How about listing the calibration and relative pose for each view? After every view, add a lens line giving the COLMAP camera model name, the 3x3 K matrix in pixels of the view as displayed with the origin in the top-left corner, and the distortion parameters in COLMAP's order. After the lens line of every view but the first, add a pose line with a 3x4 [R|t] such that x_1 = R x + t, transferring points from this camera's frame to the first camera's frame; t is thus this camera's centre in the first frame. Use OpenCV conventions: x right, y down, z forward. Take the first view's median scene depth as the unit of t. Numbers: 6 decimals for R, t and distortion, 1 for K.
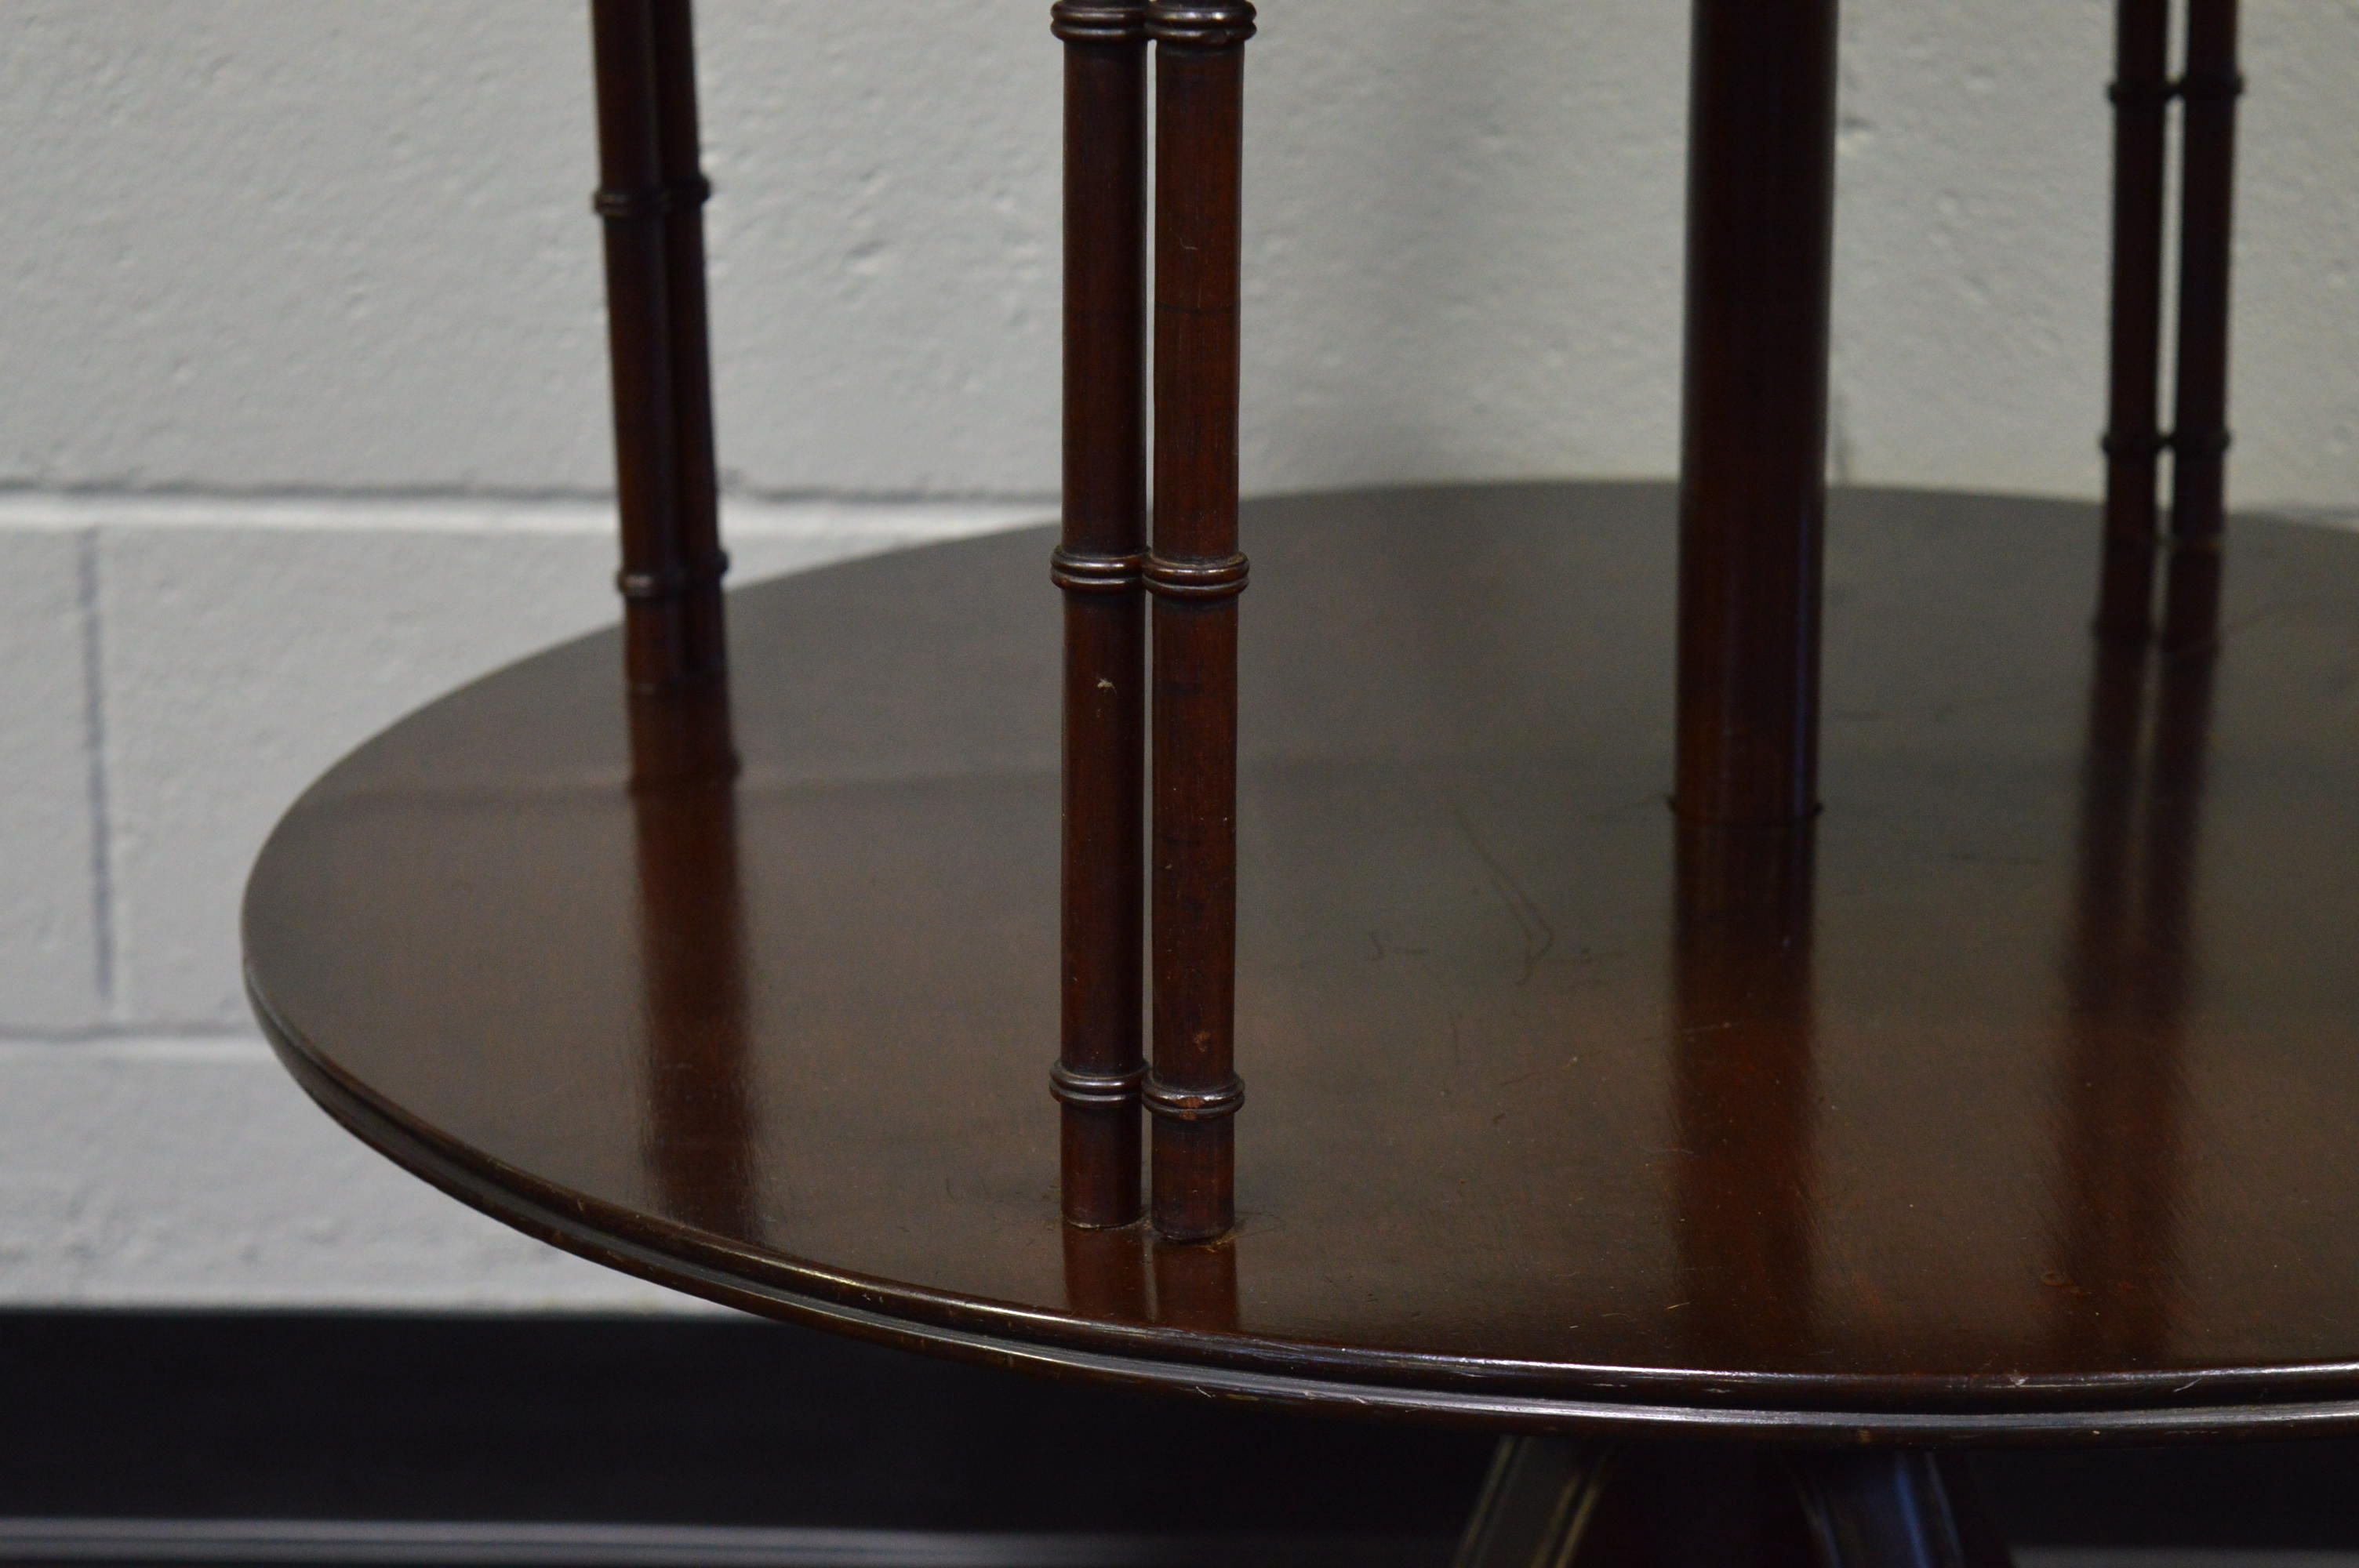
lens RADIAL K [[5495.2, 0, 1179.5], [0, 5495.2, 784.0], [0, 0, 1]] dist [0.095009, 0.285030]
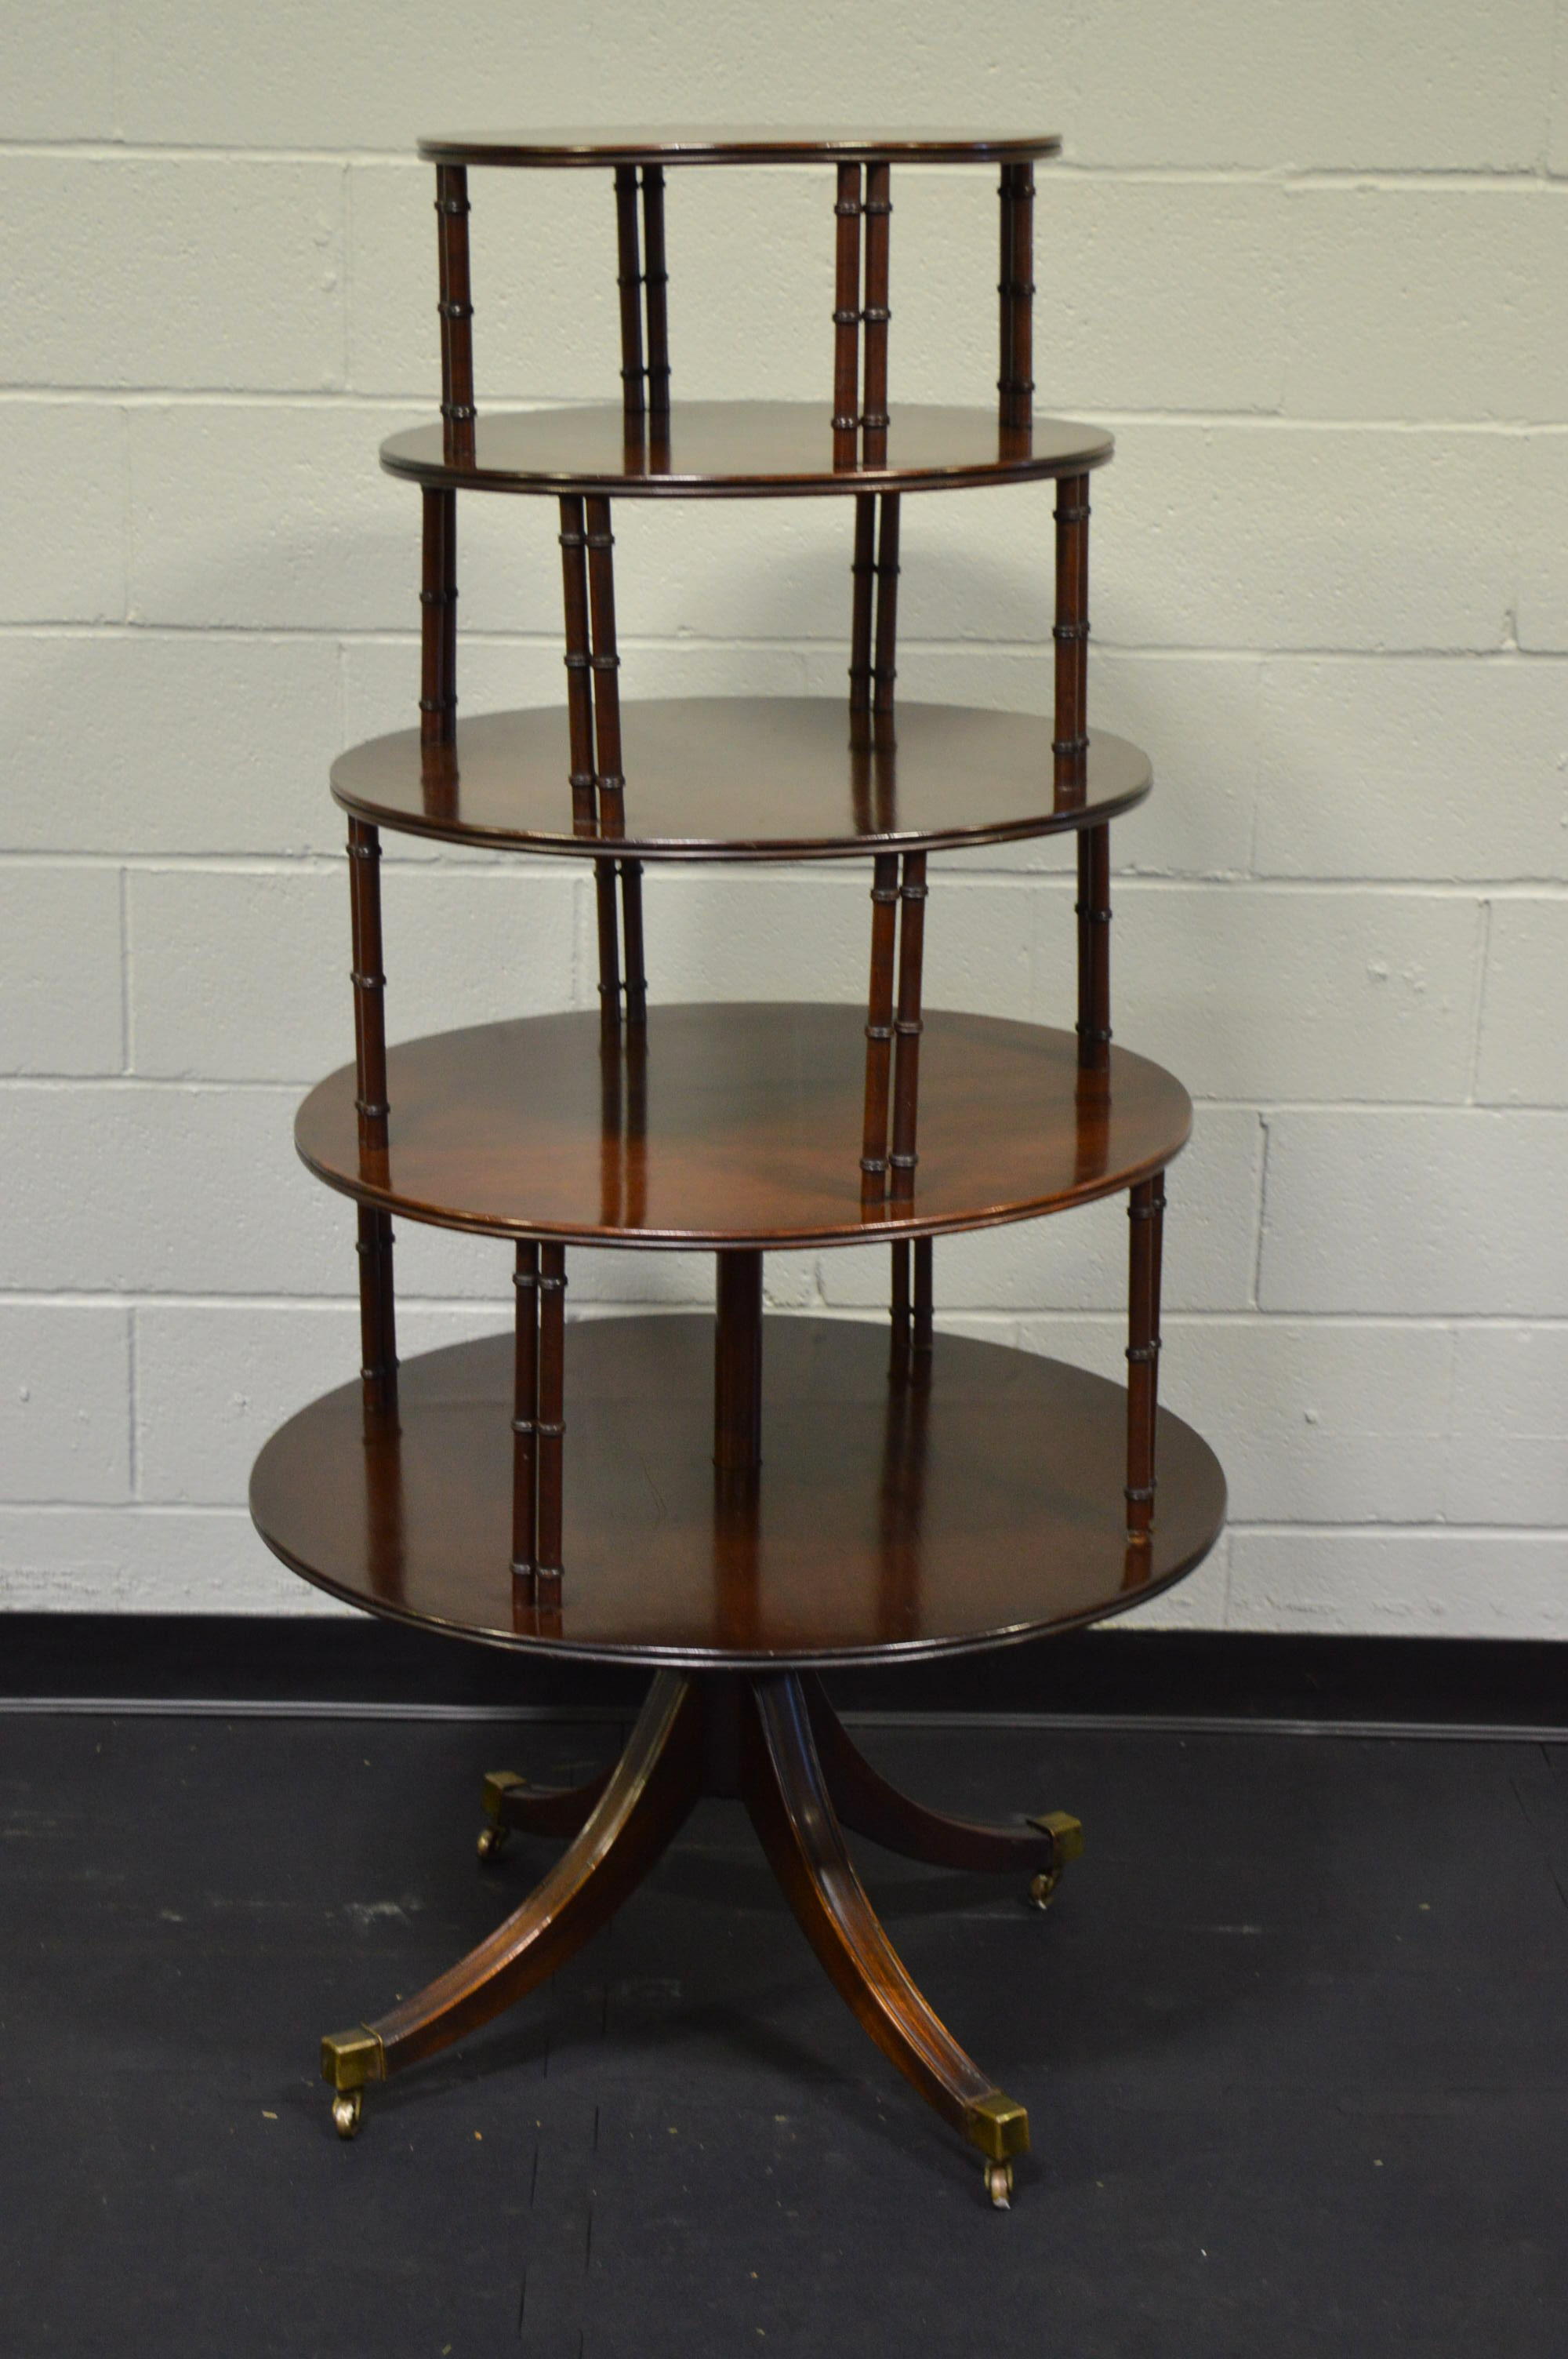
lens RADIAL K [[4333.9, 0, 784.0], [0, 4333.9, 1179.5], [0, 0, 1]] dist [0.033505, 0.048299]
pose [[0.999178, 0.008091, 0.039732, 0.025910], [-0.008349, 0.999945, 0.006344, -0.138304], [-0.039678, -0.006671, 0.999190, -1.154803]]
